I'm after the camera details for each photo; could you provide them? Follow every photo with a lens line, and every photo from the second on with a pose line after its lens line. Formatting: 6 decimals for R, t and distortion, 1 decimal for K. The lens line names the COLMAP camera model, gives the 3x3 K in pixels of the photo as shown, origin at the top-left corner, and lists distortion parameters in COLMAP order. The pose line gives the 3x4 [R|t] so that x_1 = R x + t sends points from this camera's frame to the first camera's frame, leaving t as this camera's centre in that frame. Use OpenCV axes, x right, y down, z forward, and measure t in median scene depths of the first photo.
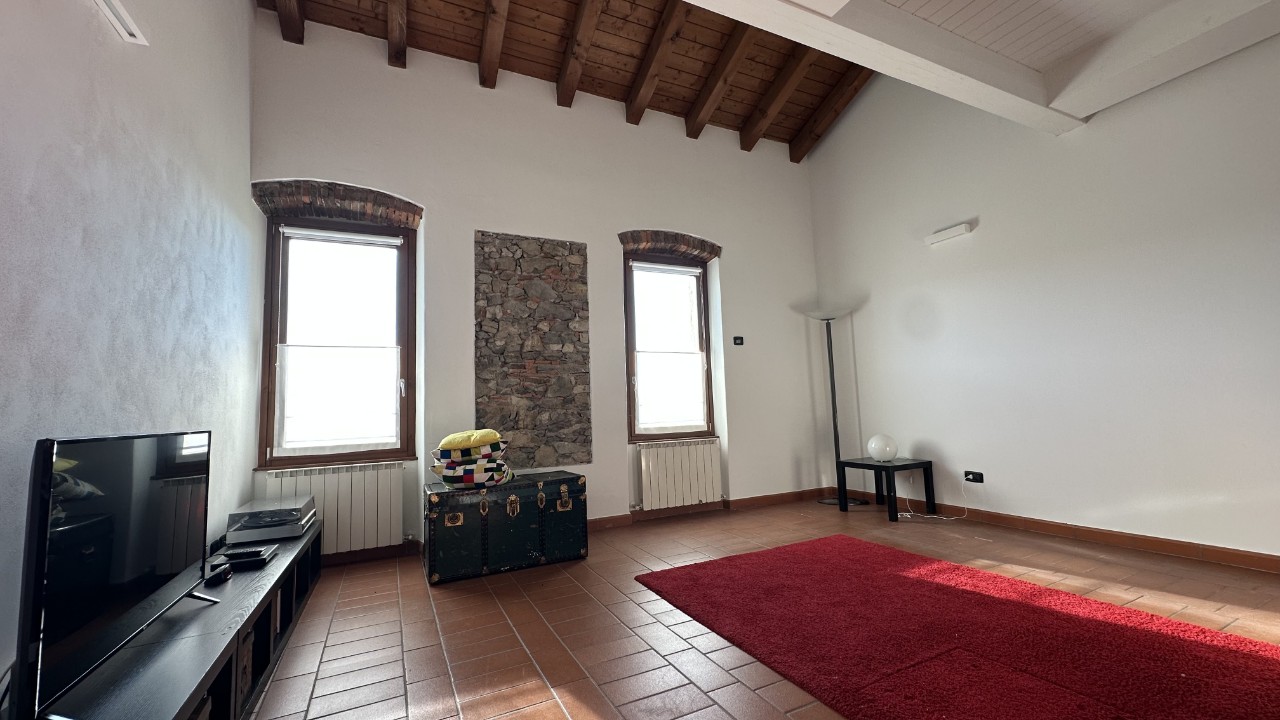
lens RADIAL K [[509.0, 0, 638.8], [0, 509.0, 361.2], [0, 0, 1]] dist [0.000554, 0.000243]
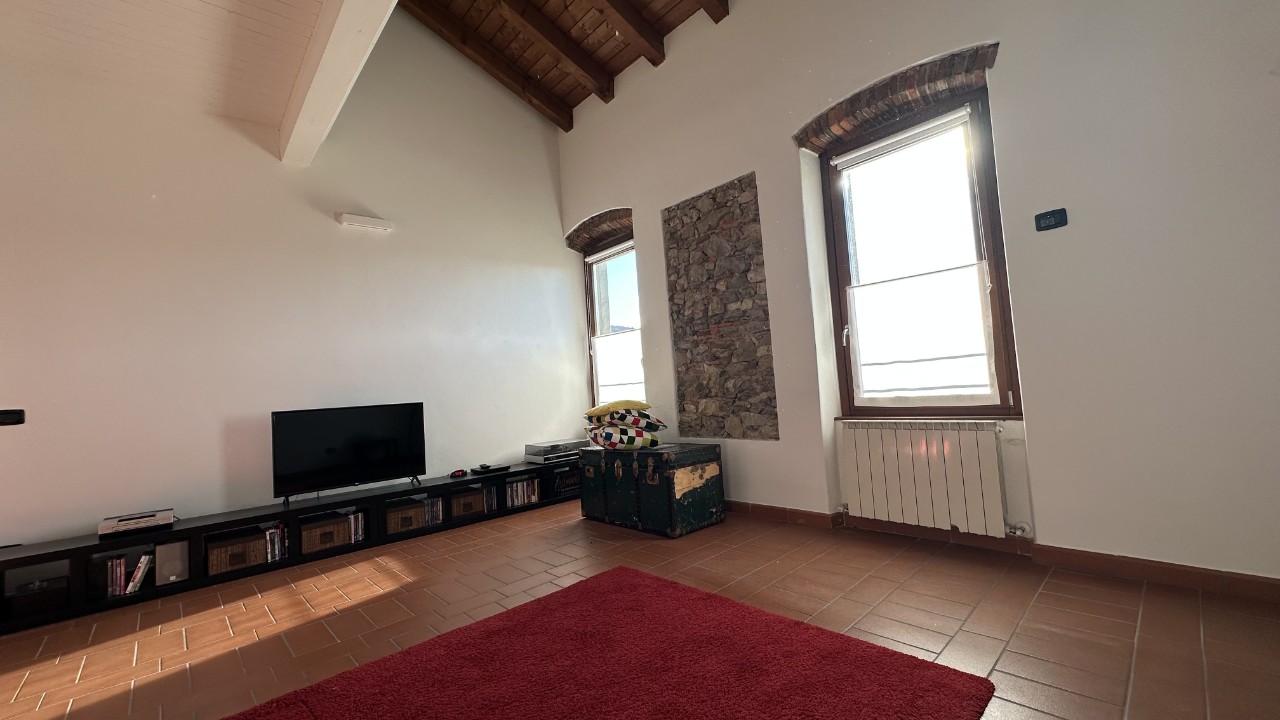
lens RADIAL K [[509.0, 0, 638.8], [0, 509.0, 361.2], [0, 0, 1]] dist [0.000554, 0.000243]
pose [[0.284160, -0.033510, -0.958191, 0.645964], [0.144893, 0.989412, 0.008368, 0.036262], [0.947765, -0.141213, 0.286006, 0.584009]]
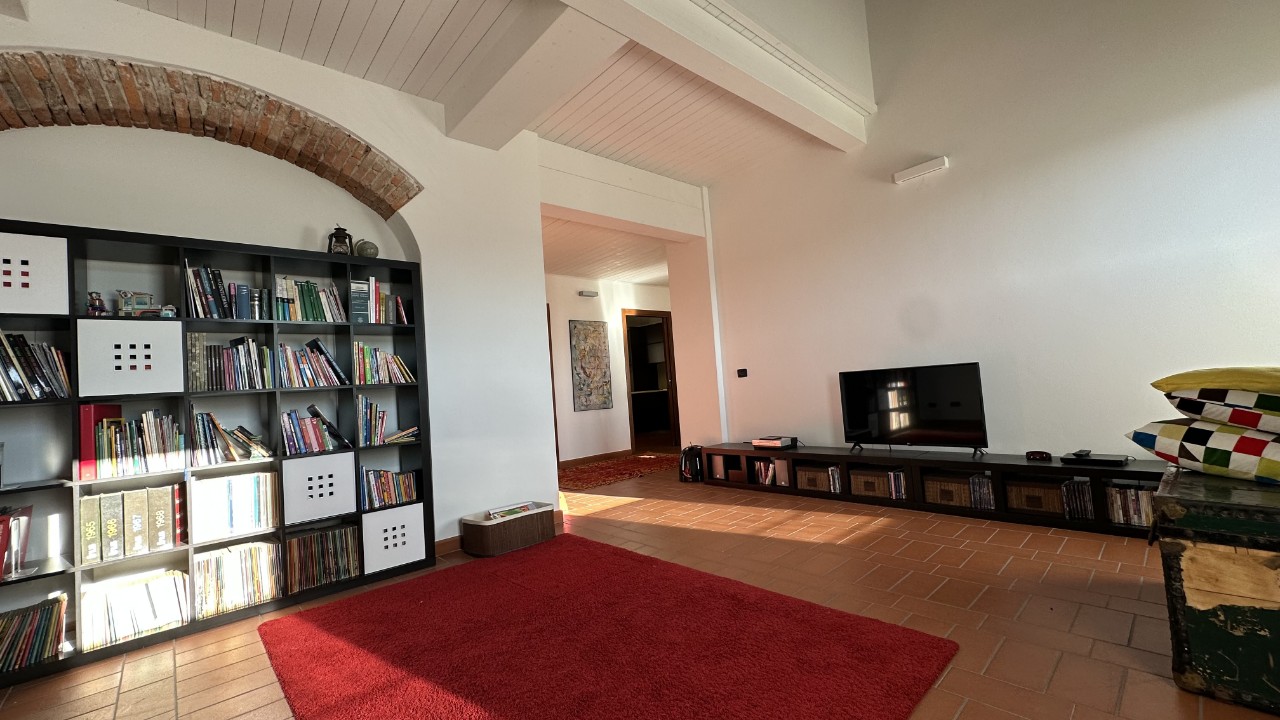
lens RADIAL K [[509.0, 0, 638.8], [0, 509.0, 361.2], [0, 0, 1]] dist [0.000554, 0.000243]
pose [[-0.956178, 0.093782, -0.277360, 0.343416], [0.134005, 0.982445, -0.129786, 0.092525], [0.260320, -0.161266, -0.951960, 1.083666]]
